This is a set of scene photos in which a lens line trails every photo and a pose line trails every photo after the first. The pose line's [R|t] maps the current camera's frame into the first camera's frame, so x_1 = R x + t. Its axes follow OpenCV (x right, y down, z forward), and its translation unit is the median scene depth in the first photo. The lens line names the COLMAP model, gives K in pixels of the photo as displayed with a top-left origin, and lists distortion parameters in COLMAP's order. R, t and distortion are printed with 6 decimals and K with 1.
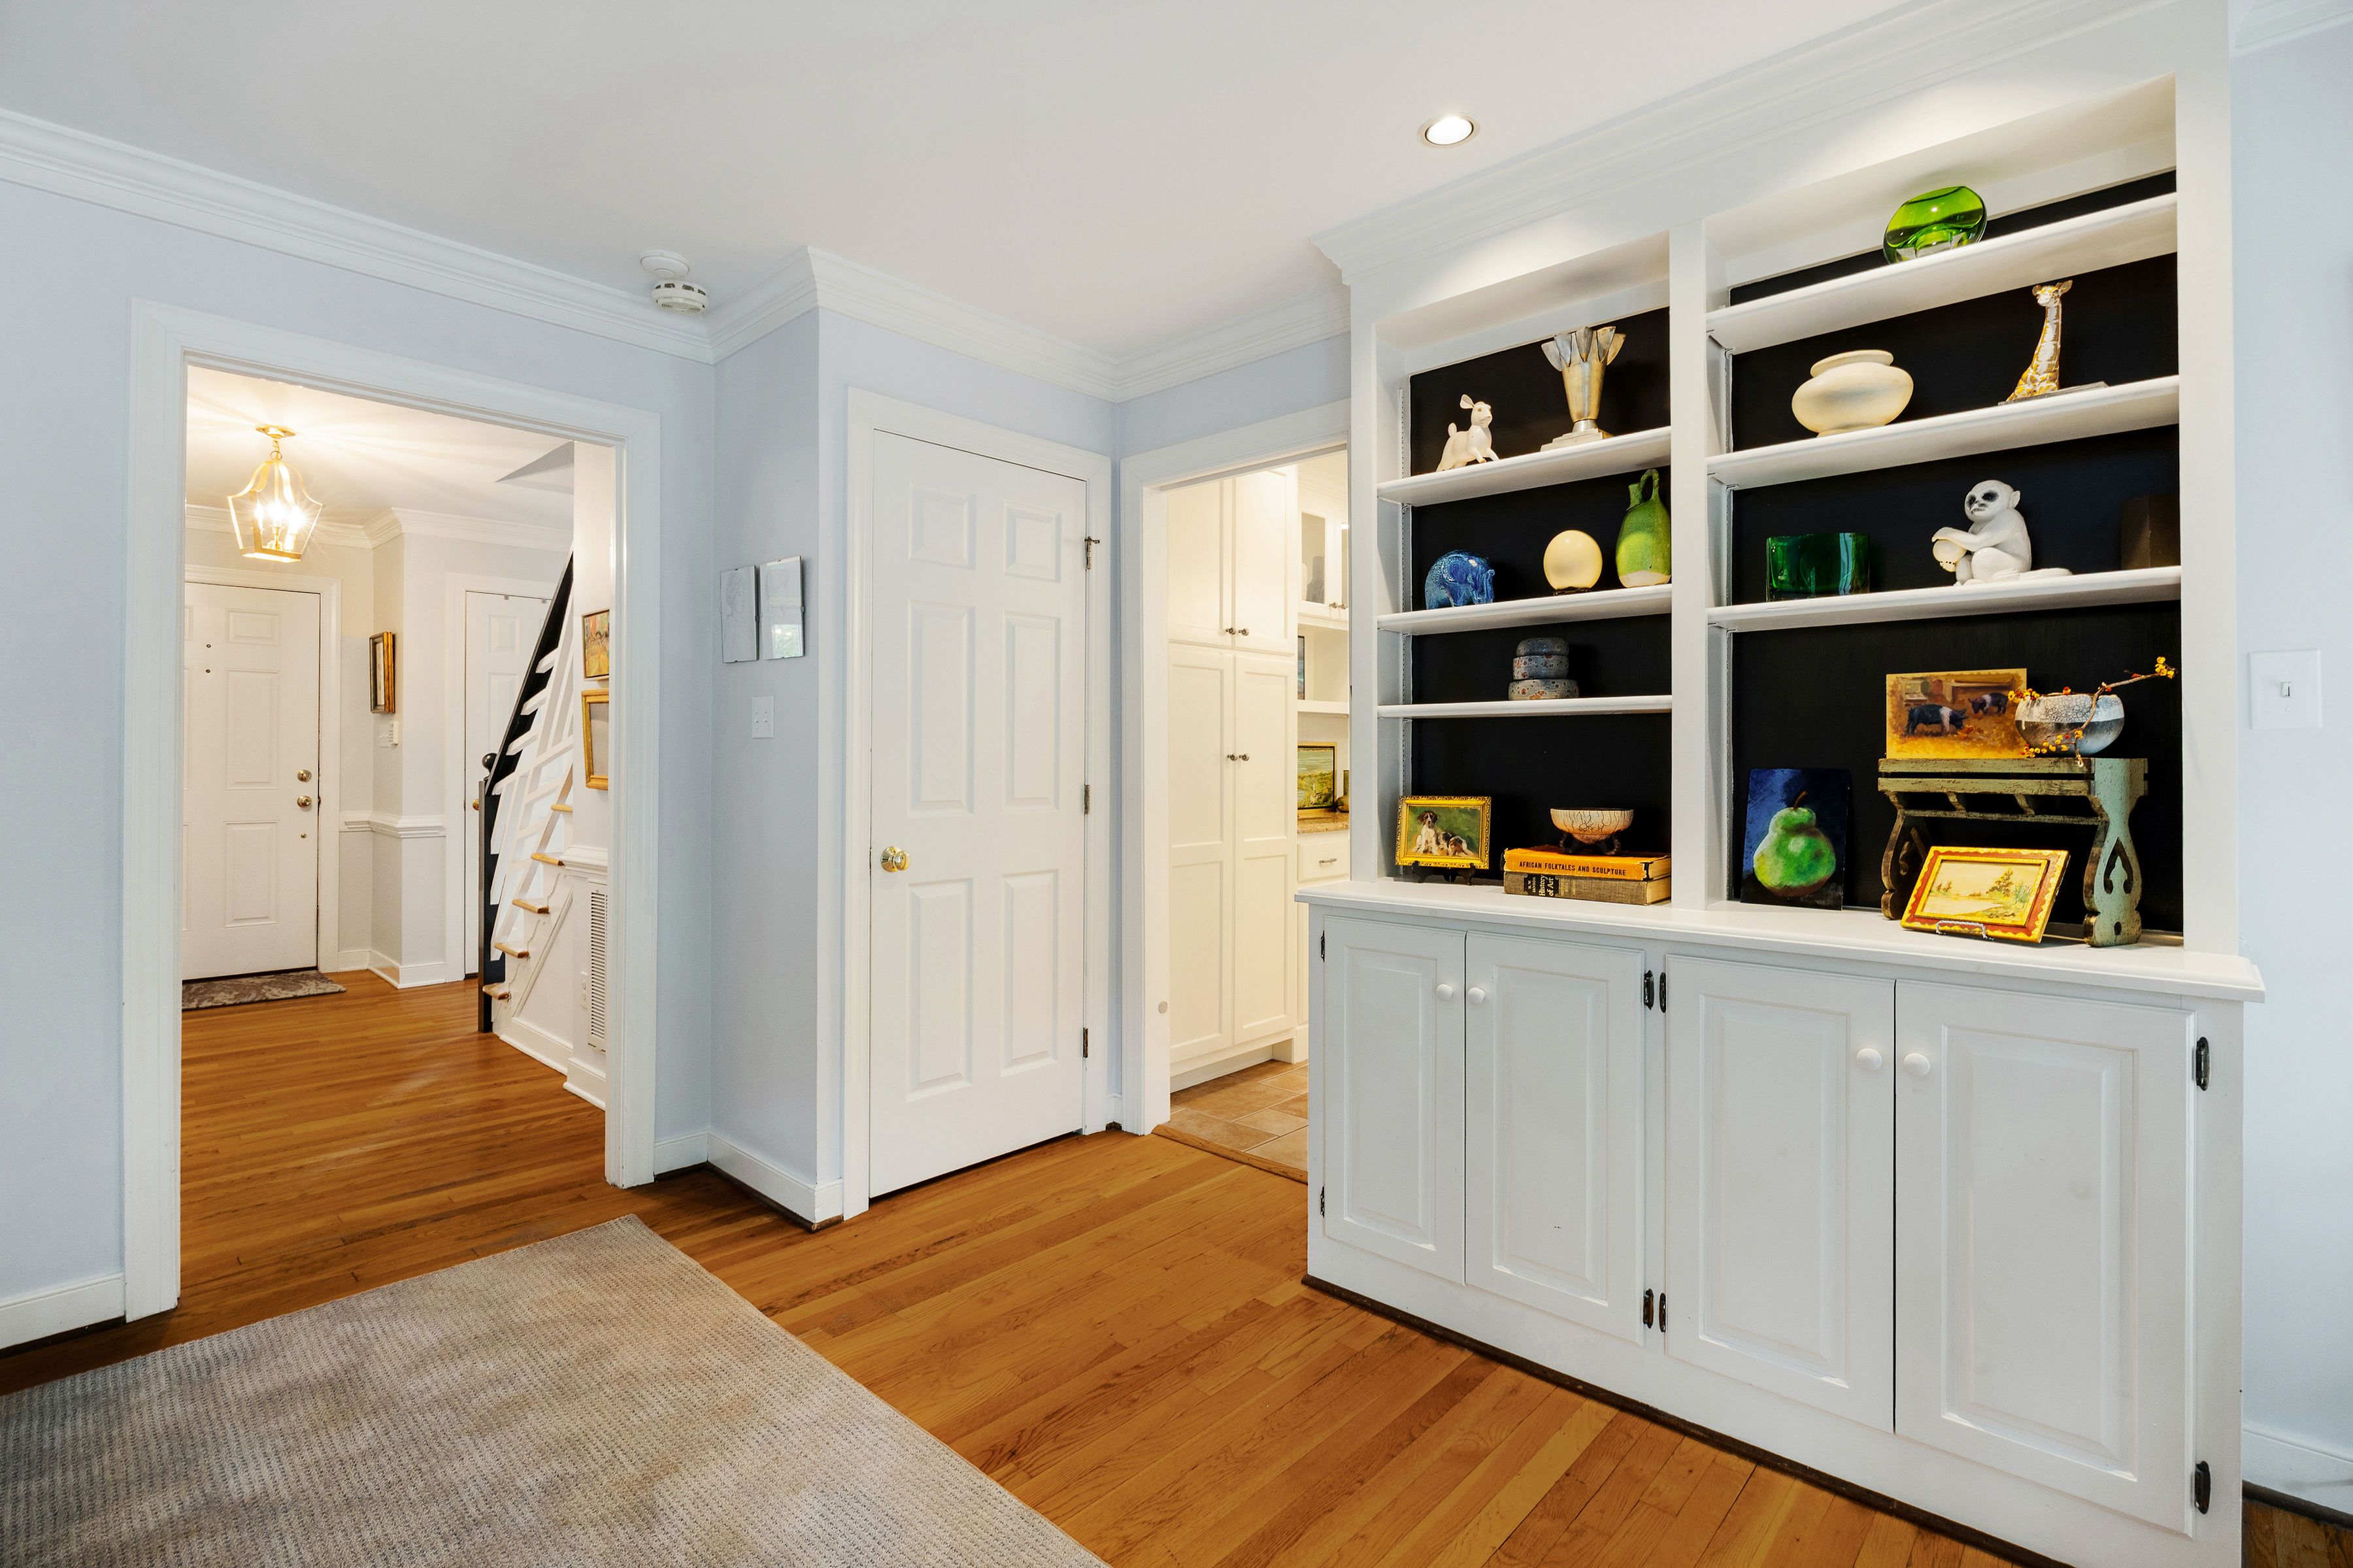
lens RADIAL K [[1077.6, 0, 1189.1], [0, 1077.6, 763.6], [0, 0, 1]] dist [-0.017263, 0.002689]
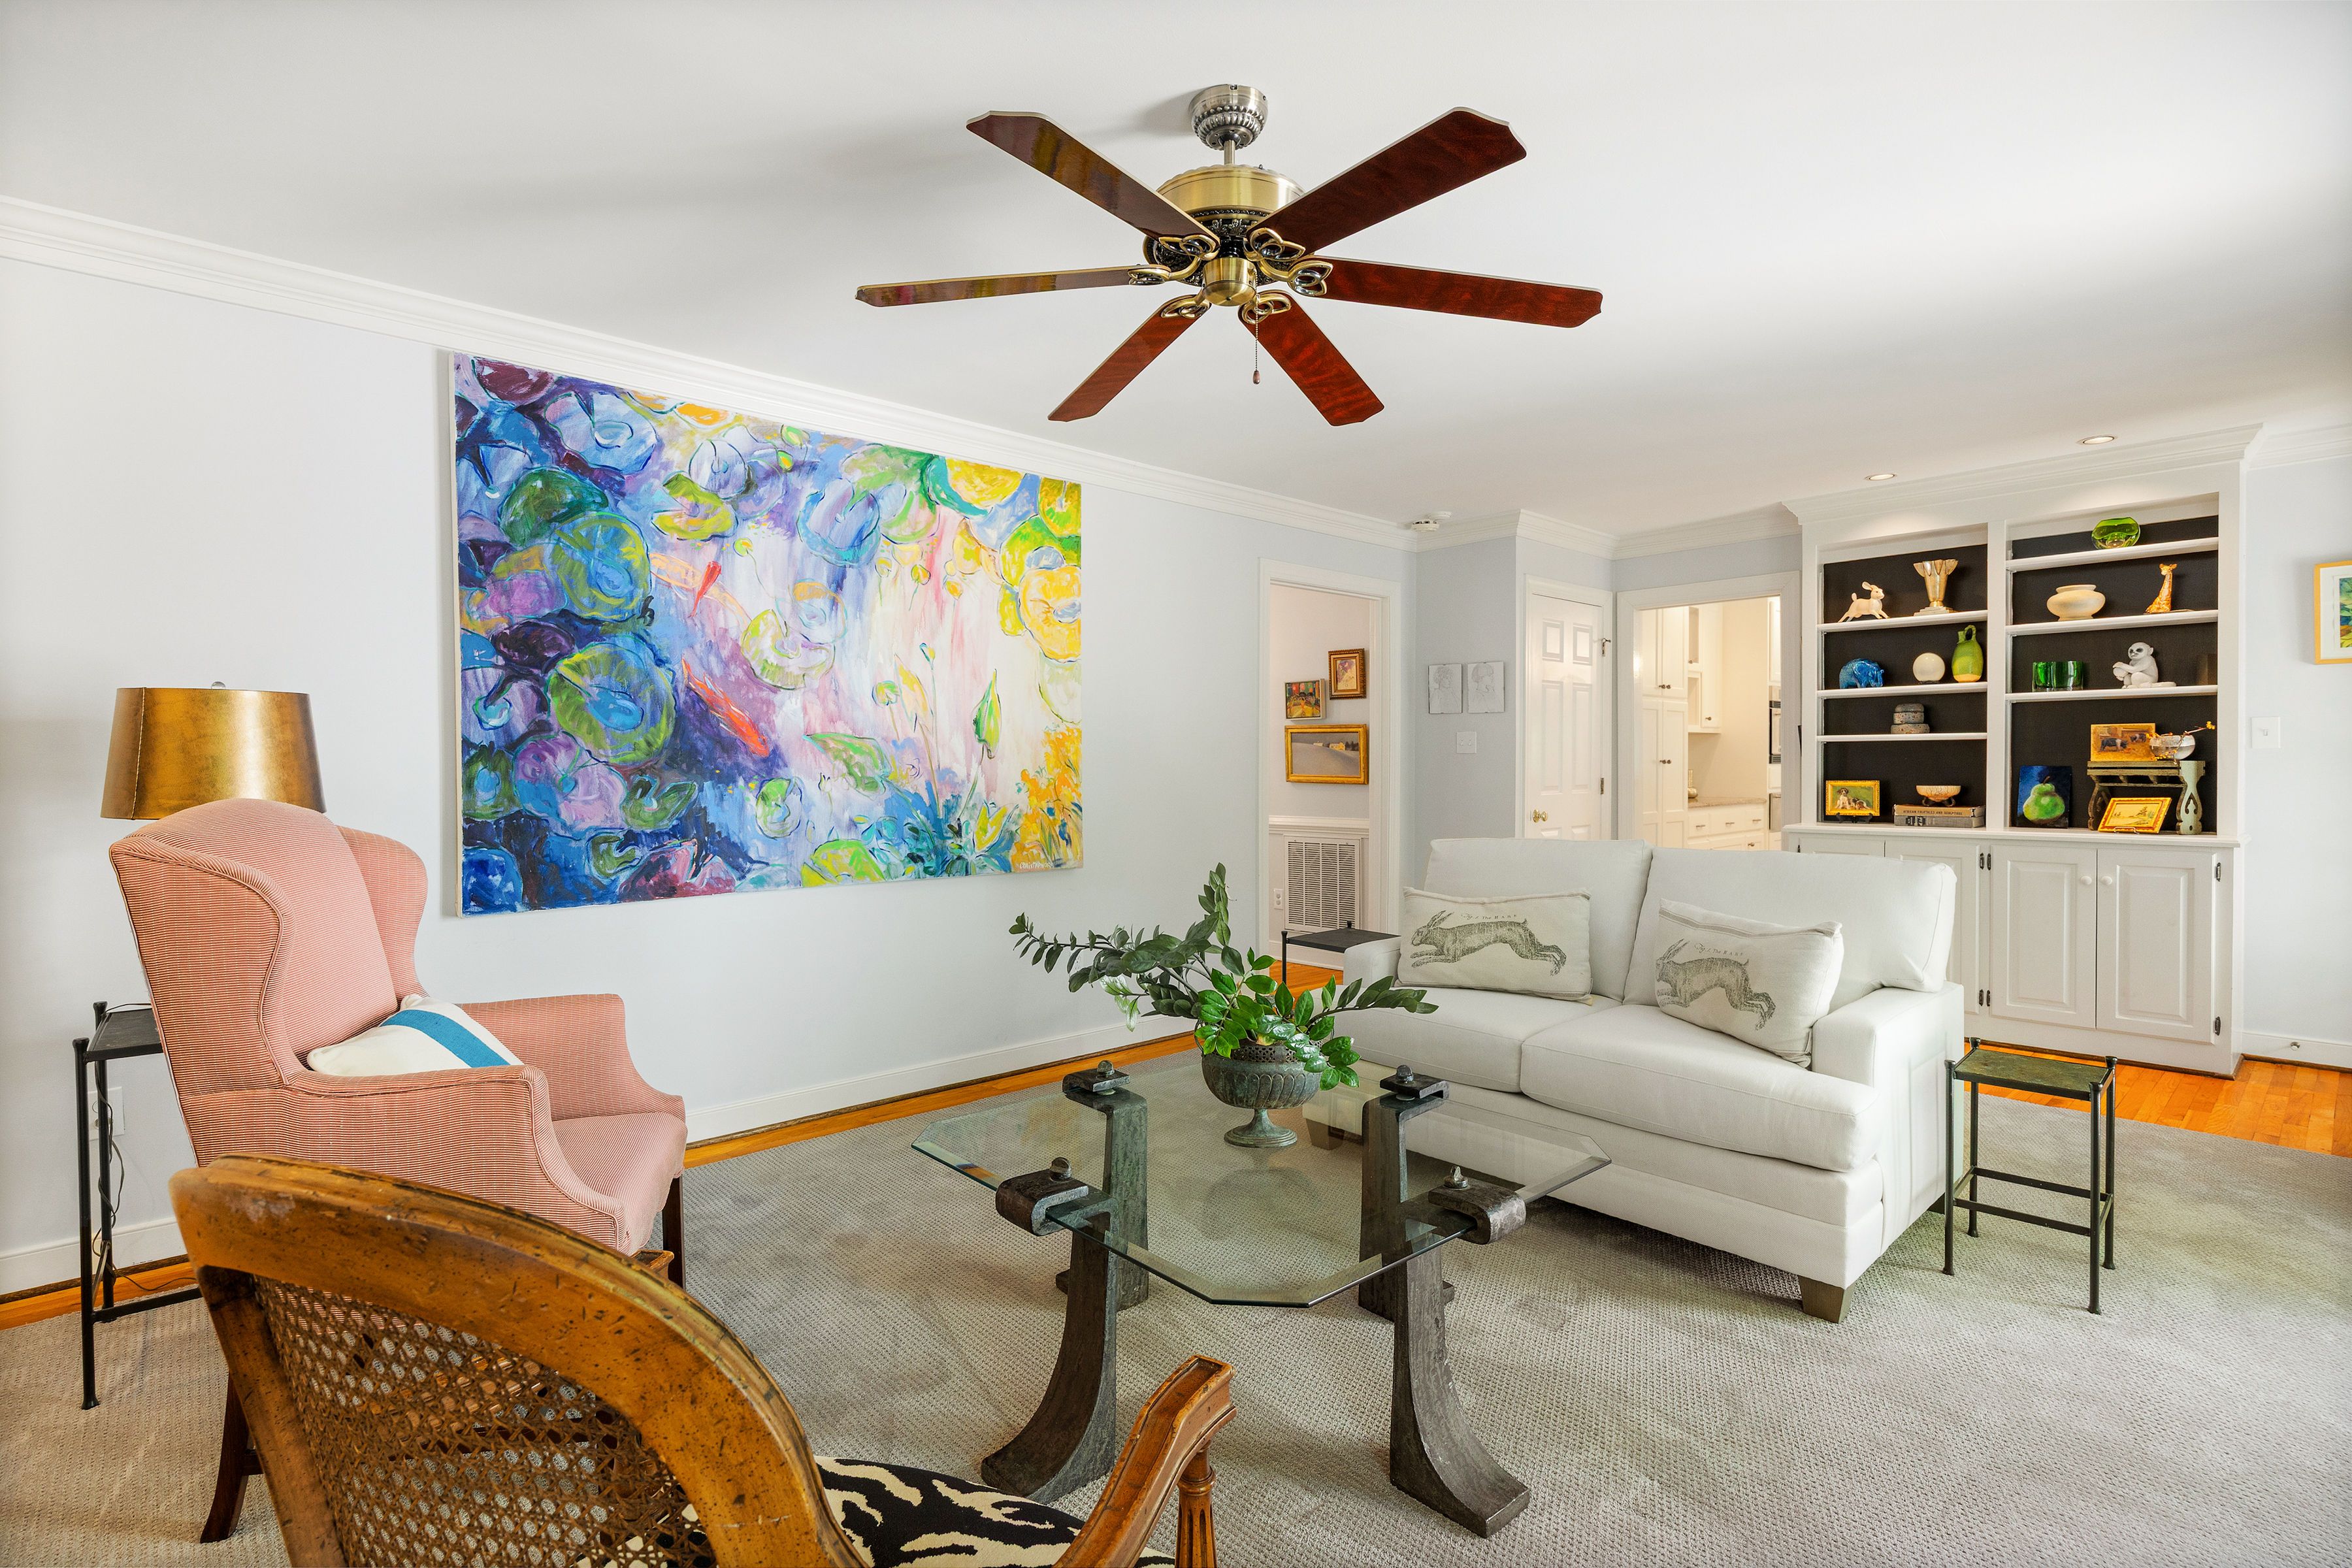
lens RADIAL K [[1136.2, 0, 1162.8], [0, 1136.2, 792.2], [0, 0, 1]] dist [-0.007088, -0.002481]
pose [[0.998029, -0.002126, -0.062715, -1.103382], [0.003266, 0.999831, 0.018092, 0.010456], [0.062666, -0.018261, 0.997868, -1.441028]]
